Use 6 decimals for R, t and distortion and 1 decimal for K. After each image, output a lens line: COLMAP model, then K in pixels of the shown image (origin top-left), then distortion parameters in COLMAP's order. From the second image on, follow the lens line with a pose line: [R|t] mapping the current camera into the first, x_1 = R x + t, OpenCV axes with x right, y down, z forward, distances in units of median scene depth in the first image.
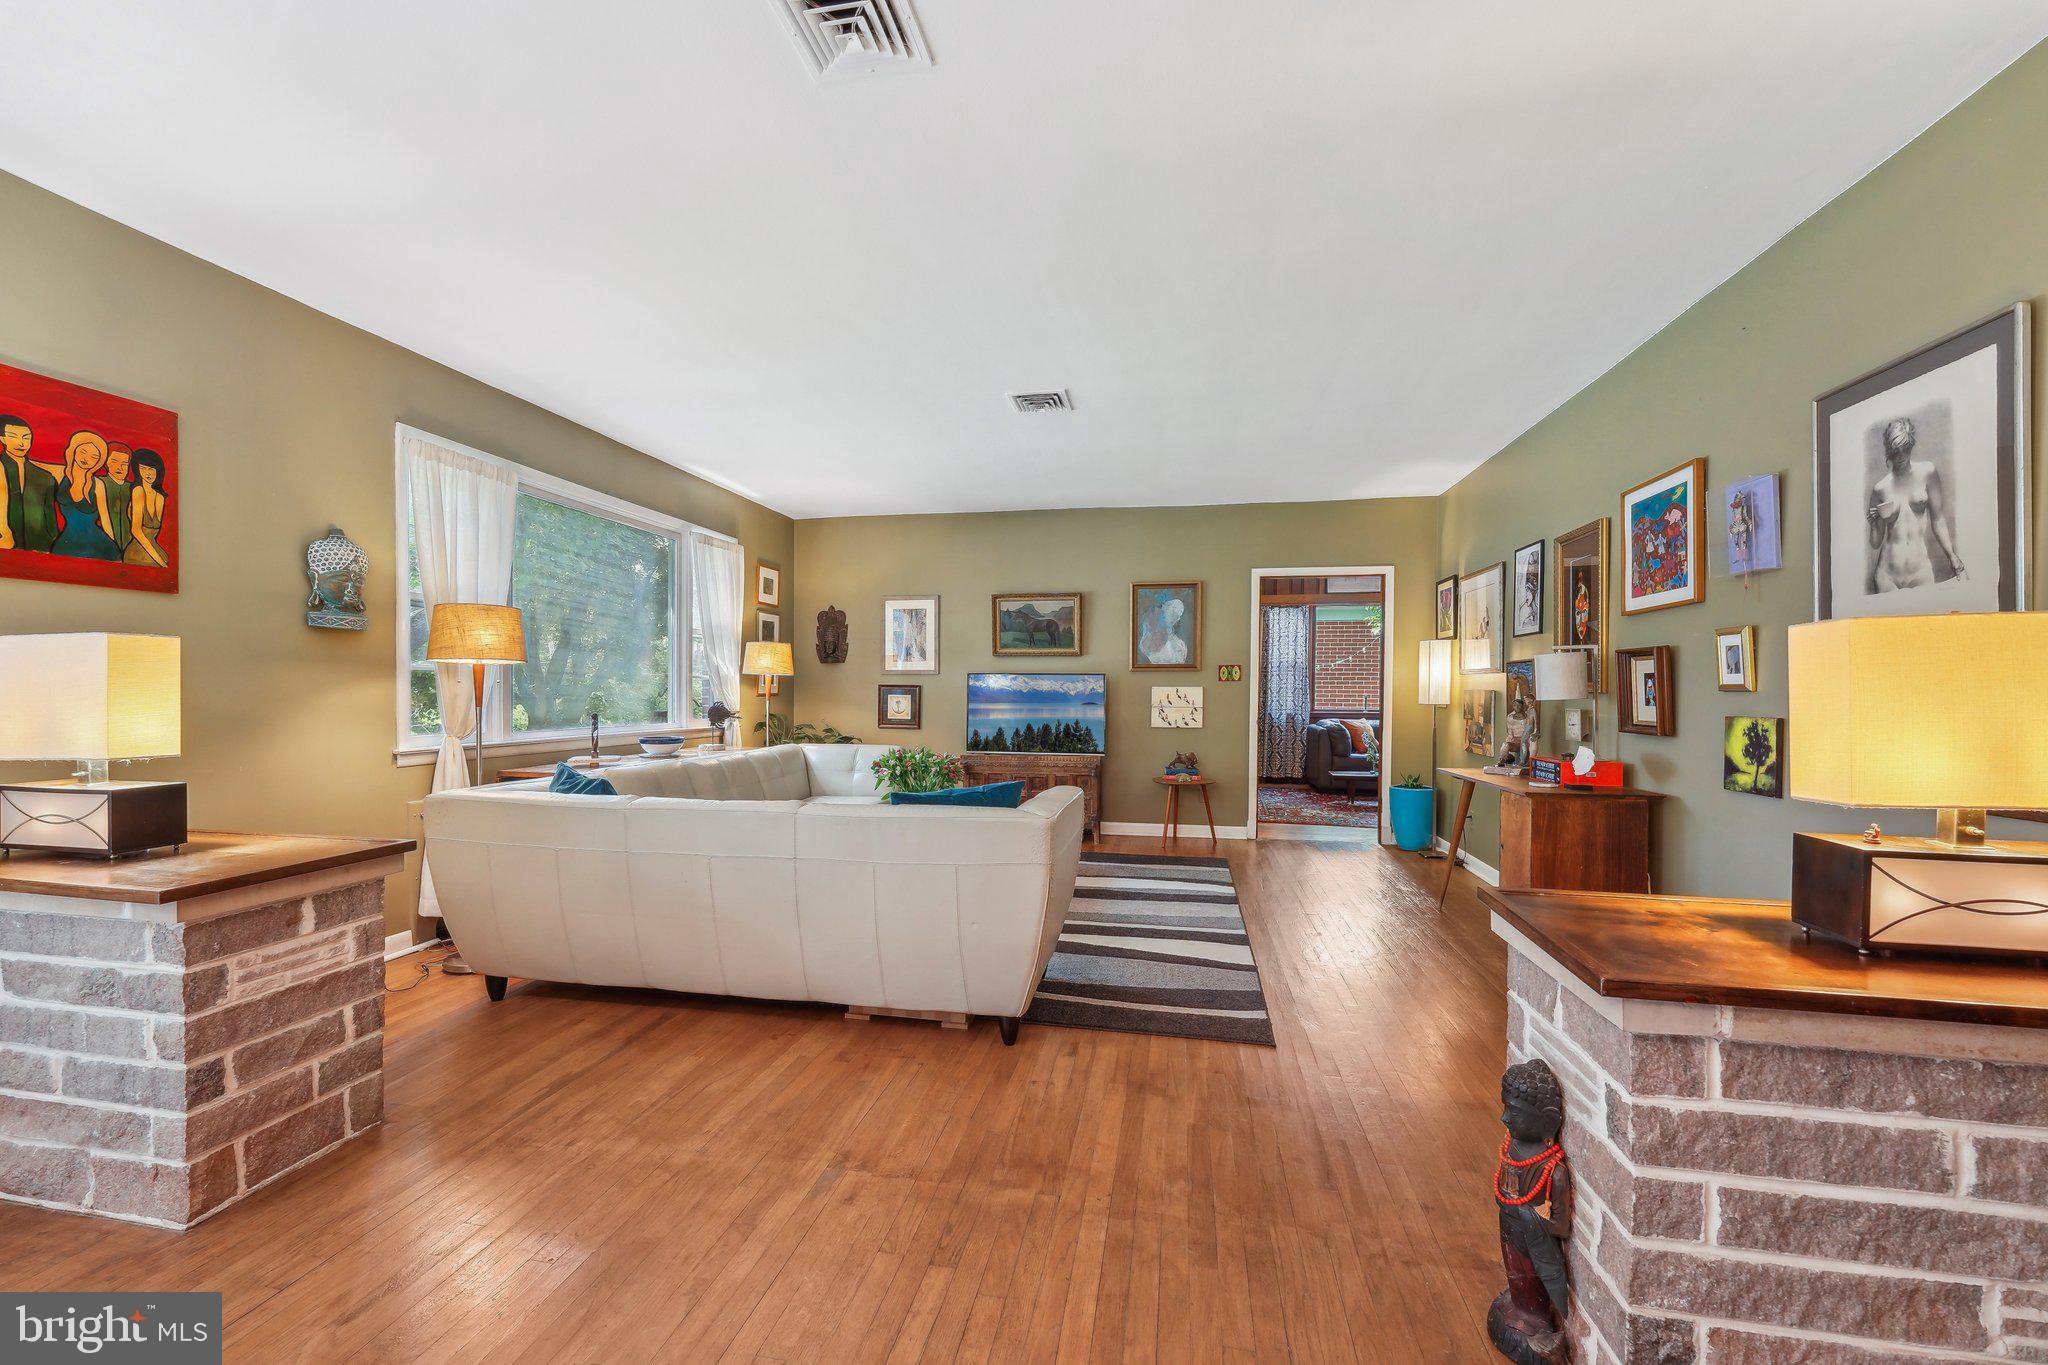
lens RADIAL K [[826.3, 0, 1017.2], [0, 826.3, 695.3], [0, 0, 1]] dist [0.002841, 0.000320]
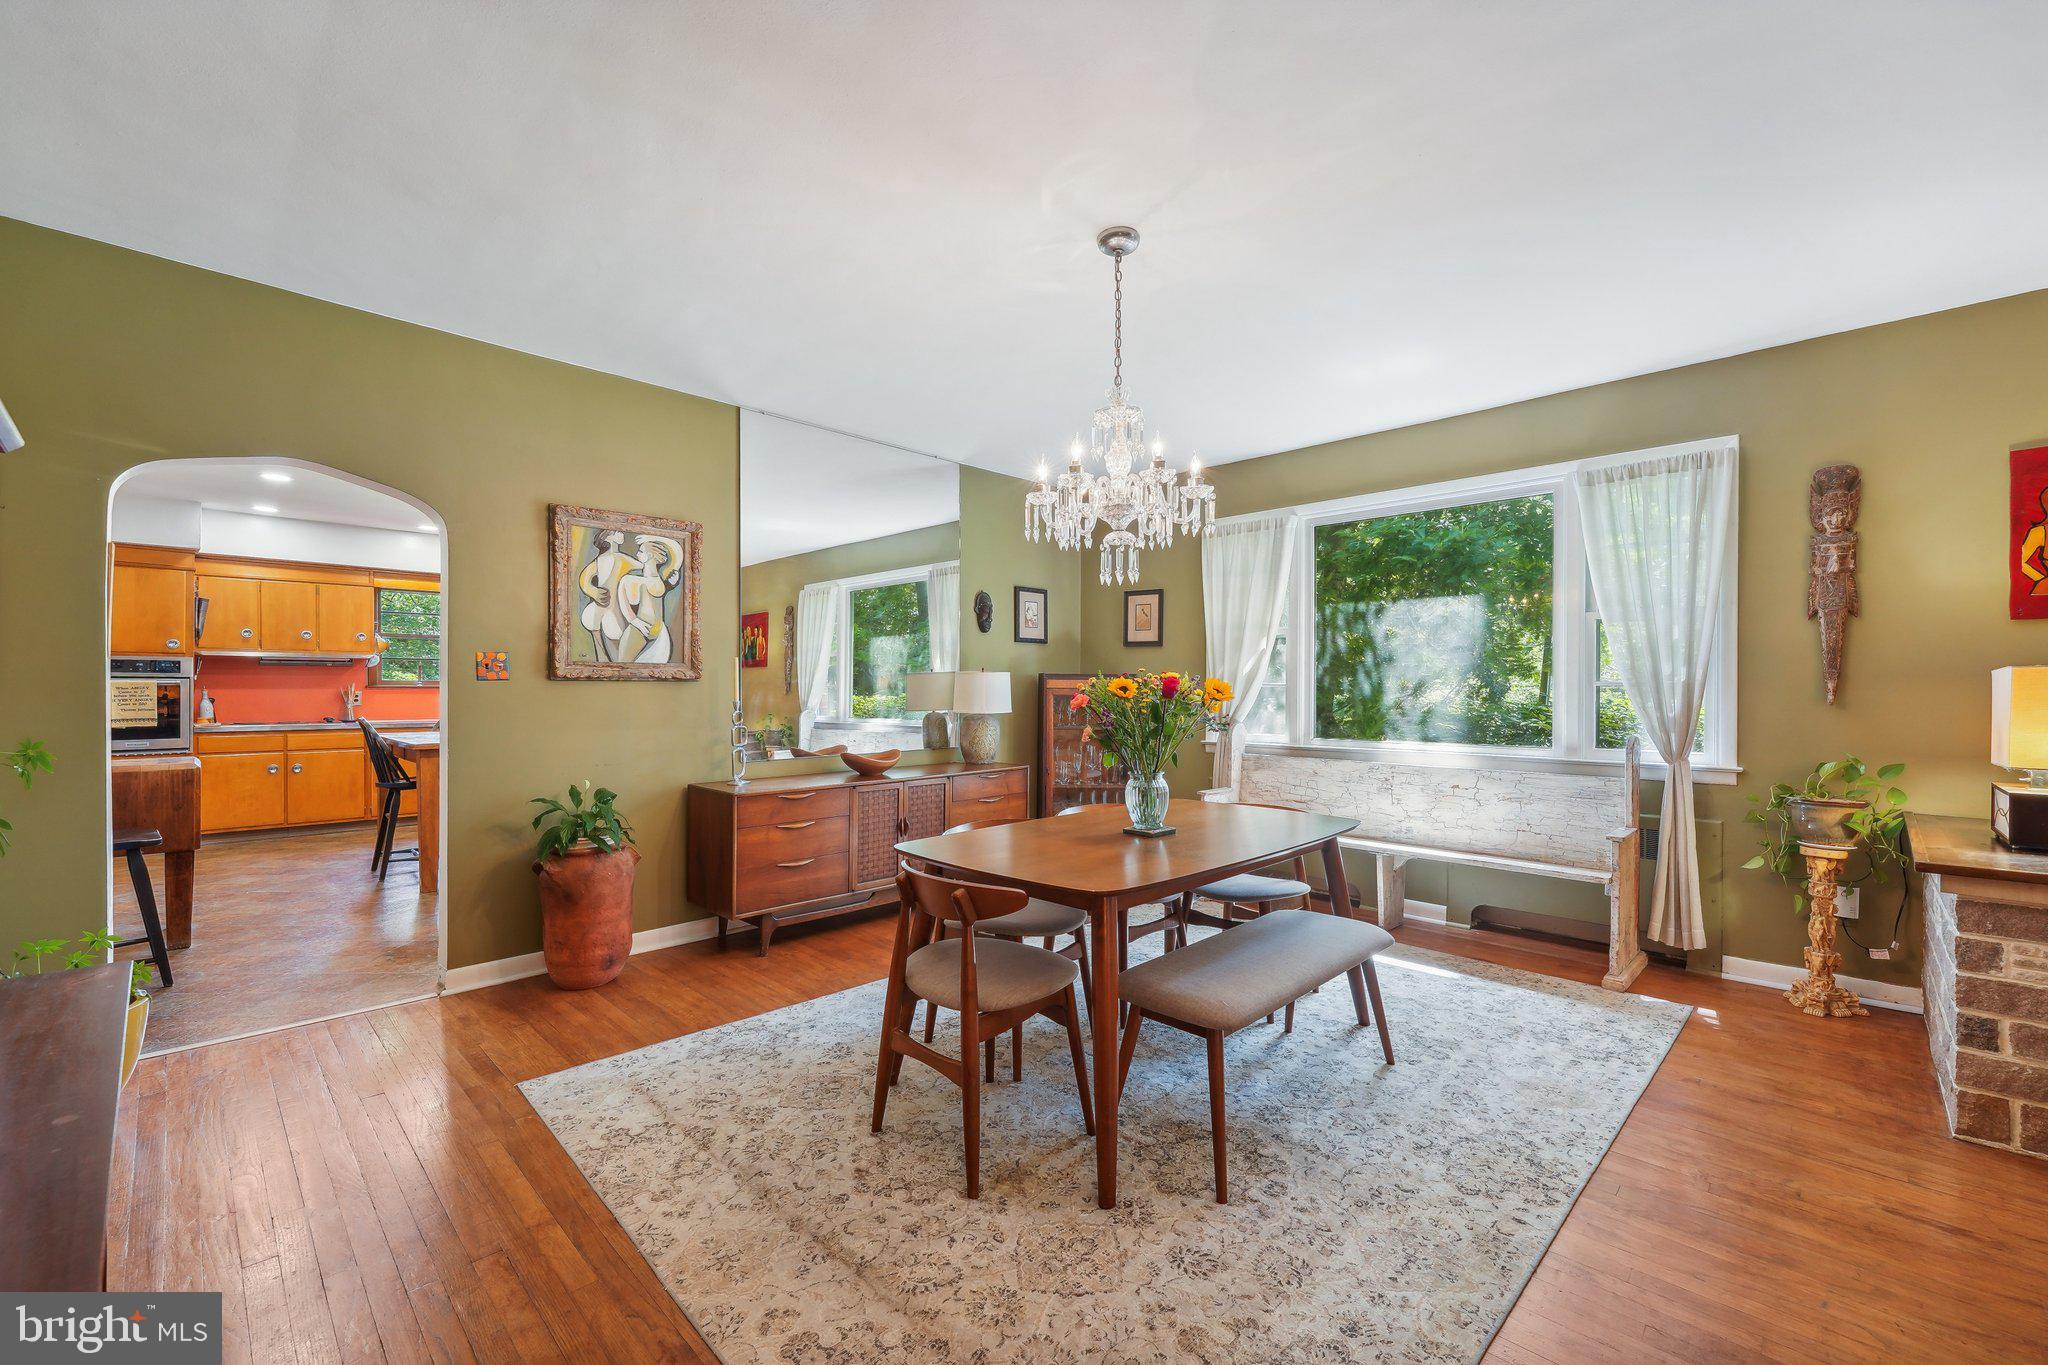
lens RADIAL K [[837.0, 0, 1020.6], [0, 837.0, 684.7], [0, 0, 1]] dist [-0.000500, 0.000108]
pose [[-0.551850, -0.012148, -0.833855, 0.407138], [-0.010545, 0.999916, -0.007589, -0.011281], [0.833877, 0.004605, -0.551932, 0.241810]]
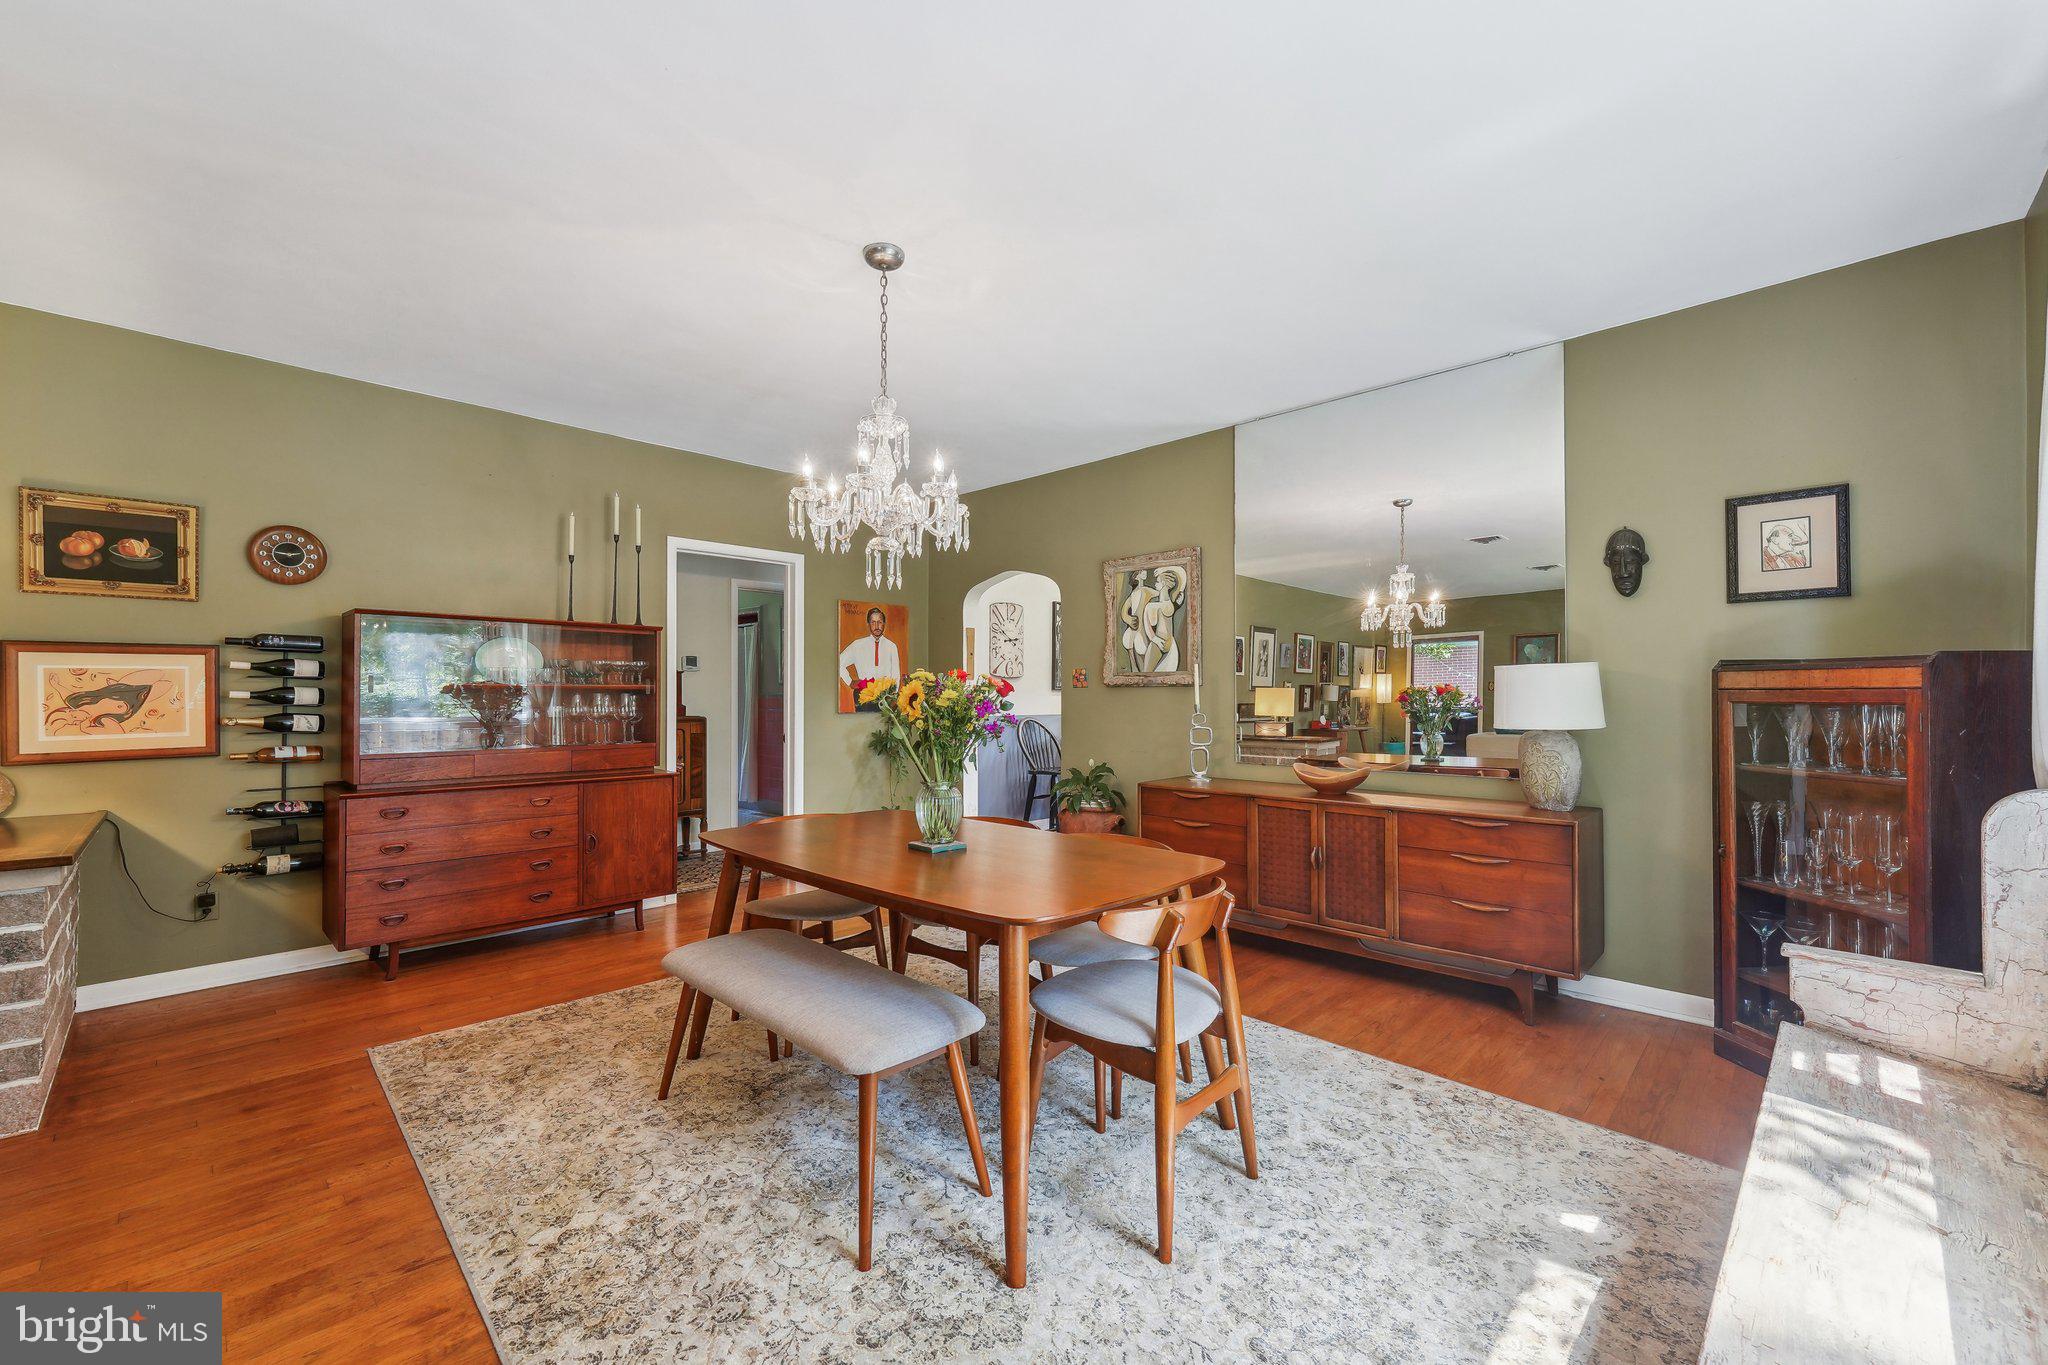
lens RADIAL K [[826.3, 0, 1017.2], [0, 826.3, 695.3], [0, 0, 1]] dist [0.002841, 0.000320]
pose [[-0.832897, -0.005865, 0.553397, -0.696215], [-0.001838, 0.999968, 0.007831, -0.015167], [-0.553425, 0.005505, -0.832881, 0.445031]]
